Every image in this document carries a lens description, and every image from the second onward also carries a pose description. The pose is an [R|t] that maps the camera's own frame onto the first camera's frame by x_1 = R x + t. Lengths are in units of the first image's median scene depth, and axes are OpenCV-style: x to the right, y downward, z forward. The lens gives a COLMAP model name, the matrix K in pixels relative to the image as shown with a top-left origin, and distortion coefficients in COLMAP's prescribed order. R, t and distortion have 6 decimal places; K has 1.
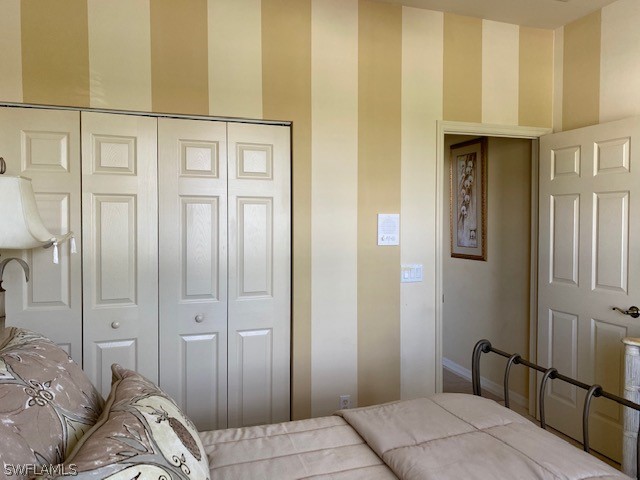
lens RADIAL K [[489.8, 0, 320.5], [0, 489.8, 238.2], [0, 0, 1]] dist [0.004803, -0.019339]
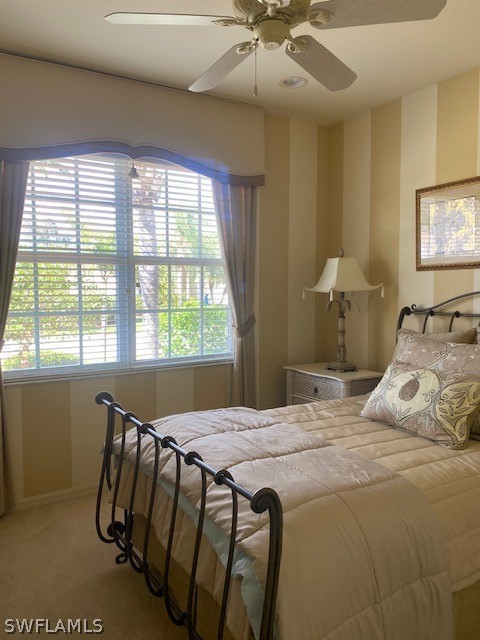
lens RADIAL K [[489.8, 0, 239.3], [0, 489.8, 319.4], [0, 0, 1]] dist [0.004803, -0.019339]
pose [[-0.974532, 0.007729, -0.224114, 0.644020], [-0.013954, 0.995379, 0.095003, -0.051952], [0.223813, 0.095711, -0.969921, 2.047045]]
